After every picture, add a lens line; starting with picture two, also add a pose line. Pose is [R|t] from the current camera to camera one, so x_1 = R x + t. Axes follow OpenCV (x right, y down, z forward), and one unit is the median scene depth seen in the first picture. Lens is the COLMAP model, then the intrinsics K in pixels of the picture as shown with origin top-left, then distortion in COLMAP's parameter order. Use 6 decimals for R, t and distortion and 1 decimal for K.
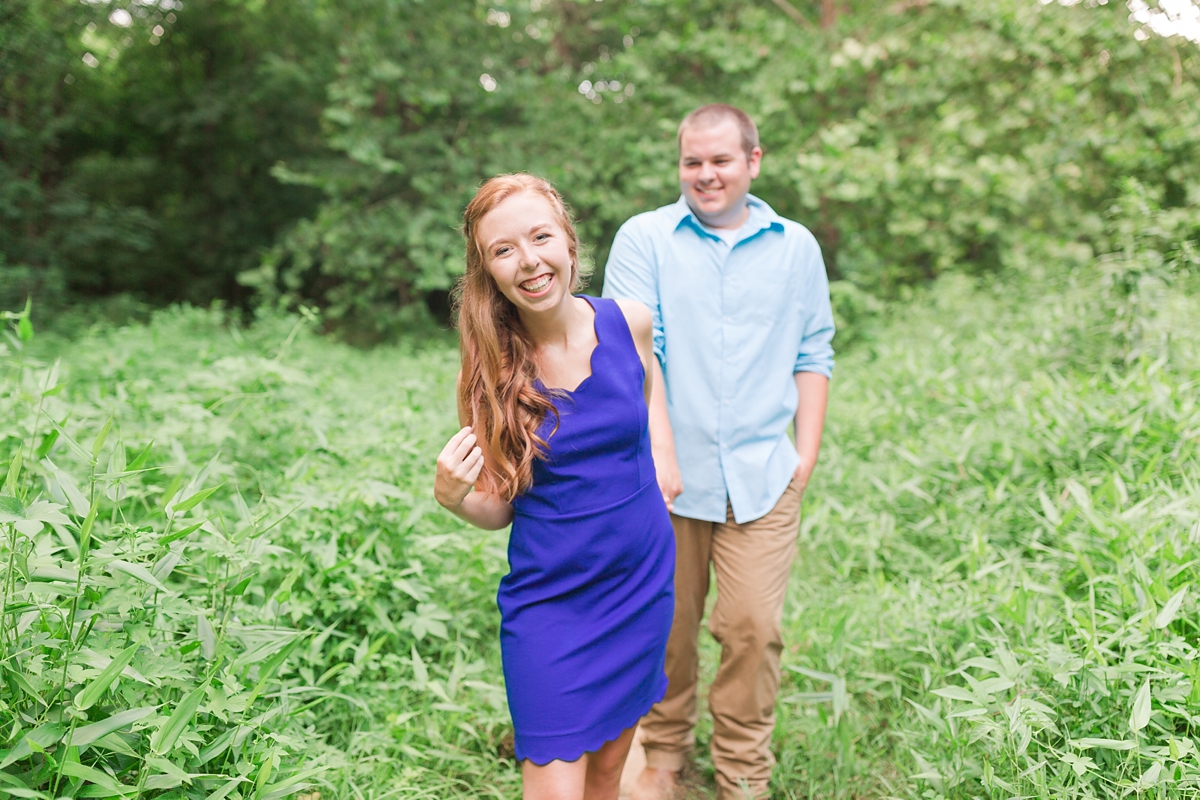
lens RADIAL K [[1144.3, 0, 600.0], [0, 1144.3, 400.0], [0, 0, 1]] dist [-0.007344, -0.020212]
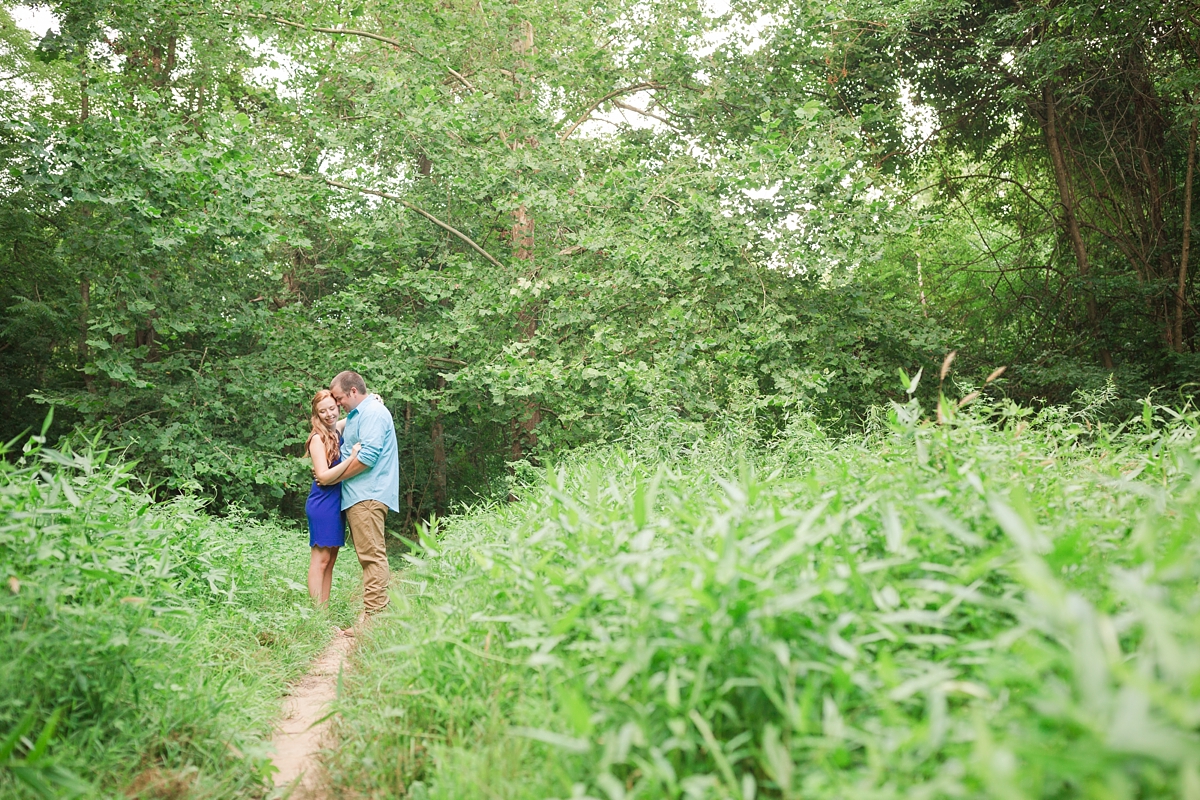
lens RADIAL K [[1144.3, 0, 600.0], [0, 1144.3, 400.0], [0, 0, 1]] dist [-0.007344, -0.020212]
pose [[0.974293, -0.036916, 0.222239, 0.012933], [0.079450, 0.979405, -0.185617, 0.067528], [-0.210810, 0.198503, 0.957160, -0.225722]]
